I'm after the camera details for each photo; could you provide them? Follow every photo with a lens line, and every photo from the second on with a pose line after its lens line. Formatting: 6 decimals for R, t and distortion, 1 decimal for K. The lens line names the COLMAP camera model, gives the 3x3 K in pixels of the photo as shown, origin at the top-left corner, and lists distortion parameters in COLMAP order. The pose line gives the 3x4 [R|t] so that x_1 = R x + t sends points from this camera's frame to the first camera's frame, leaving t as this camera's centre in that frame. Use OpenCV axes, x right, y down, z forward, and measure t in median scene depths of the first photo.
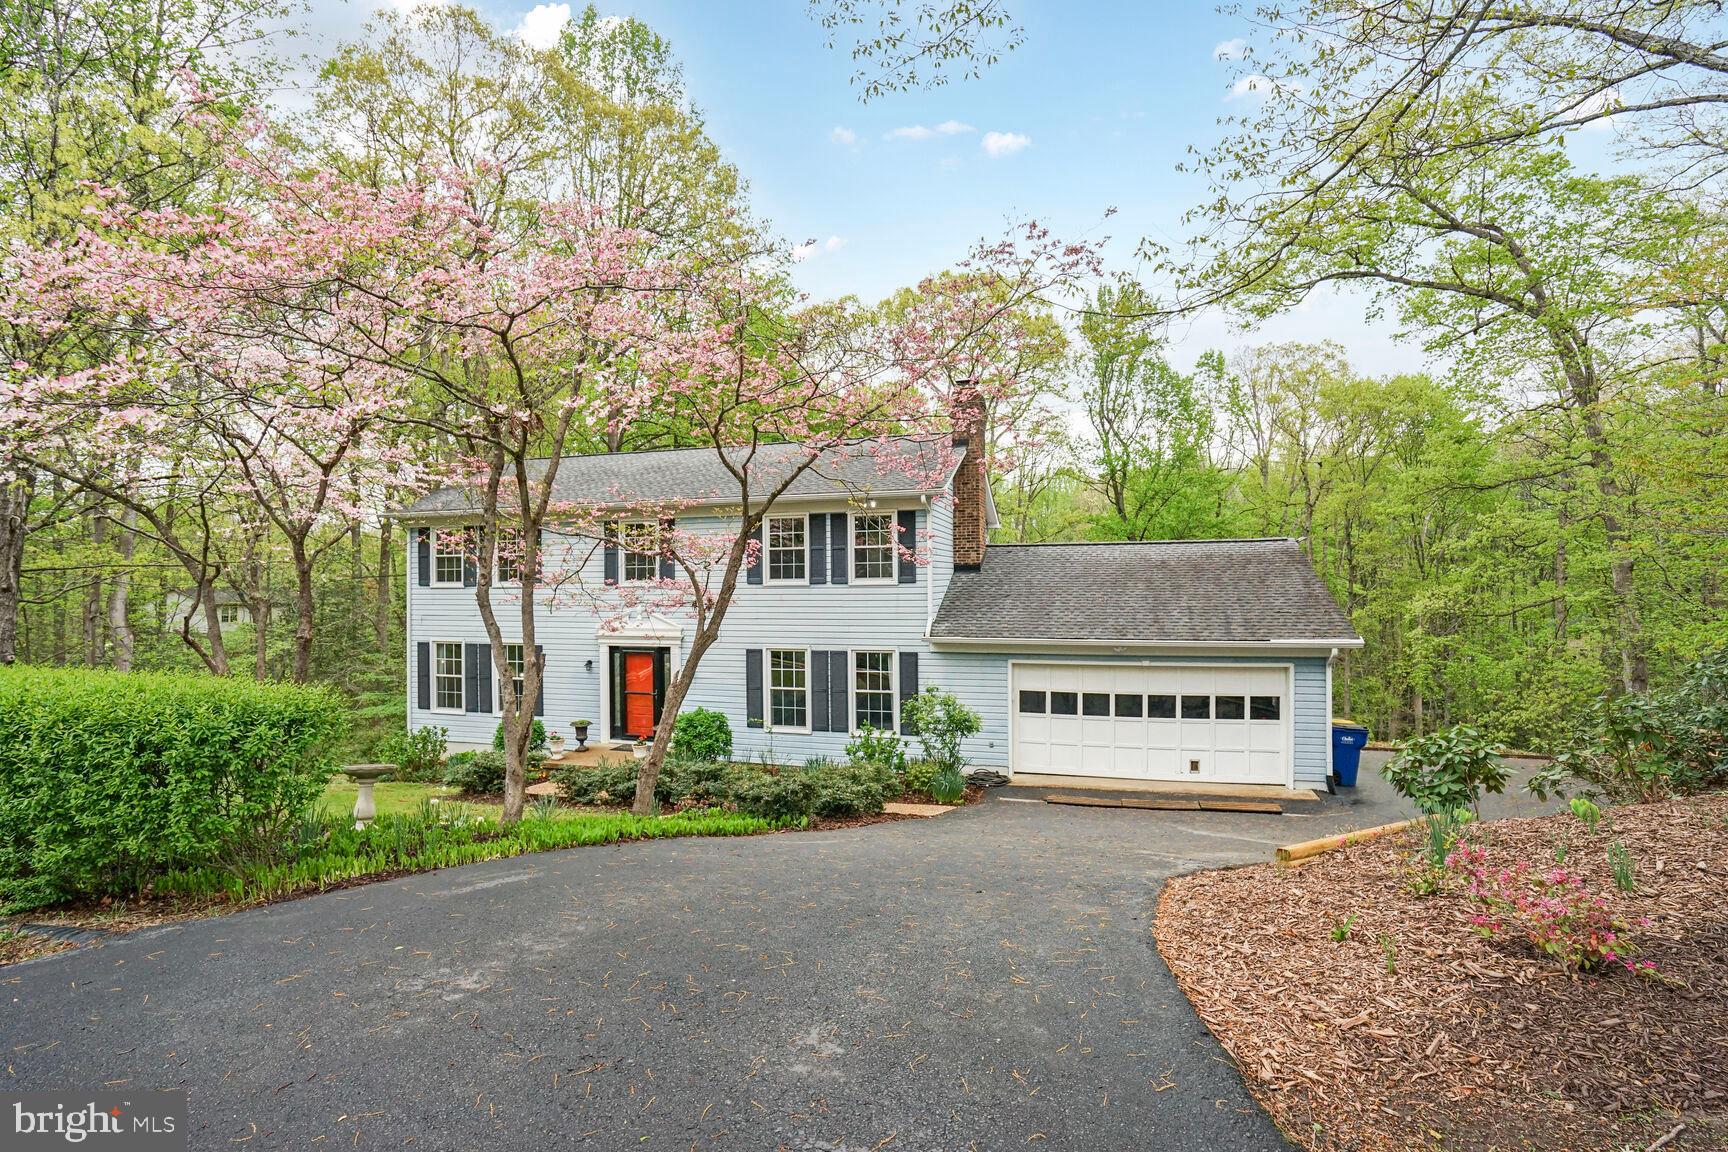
lens RADIAL K [[808.6, 0, 871.5], [0, 808.6, 584.9], [0, 0, 1]] dist [-0.076512, -0.000019]
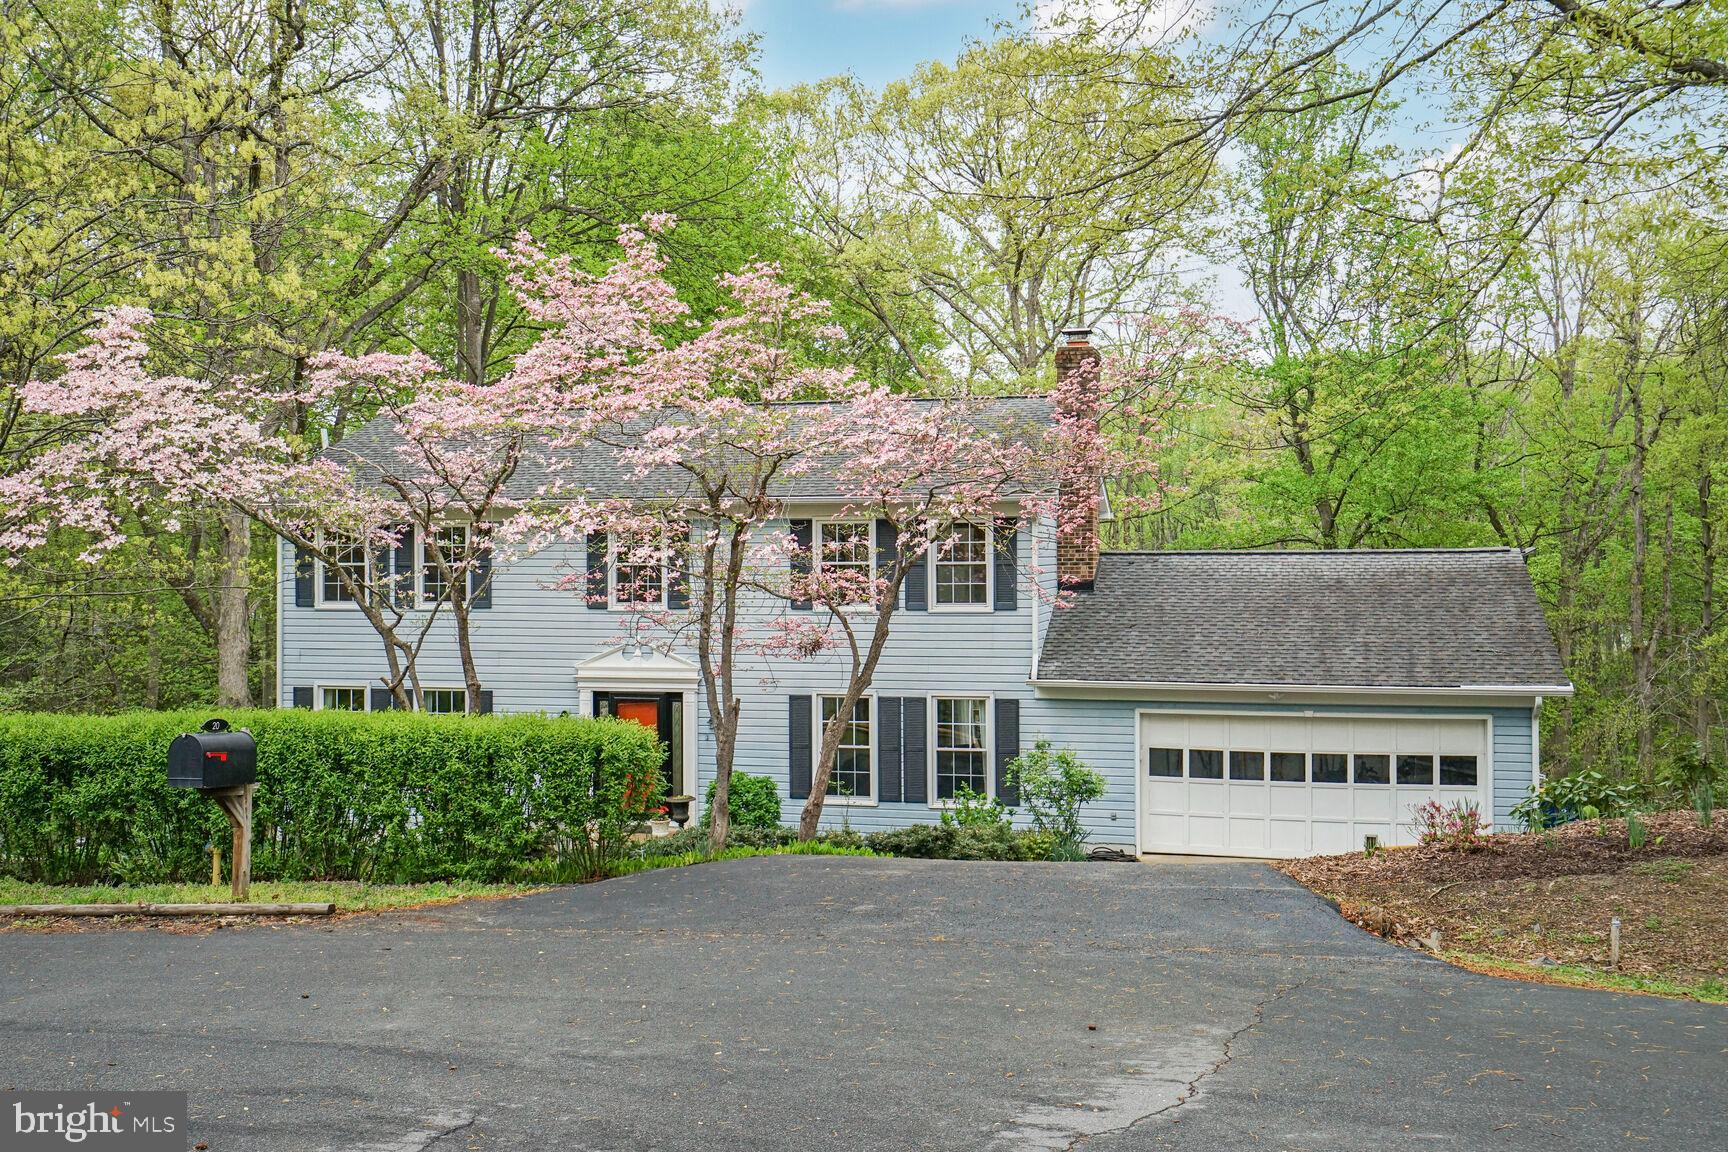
lens RADIAL K [[1672.3, 0, 864.0], [0, 1672.3, 576.0], [0, 0, 1]] dist [0.012605, -0.000002]
pose [[0.999340, 0.003867, 0.036116, -0.150452], [-0.004070, 0.999976, 0.005544, -0.043782], [-0.036094, -0.005687, 0.999332, -0.605925]]
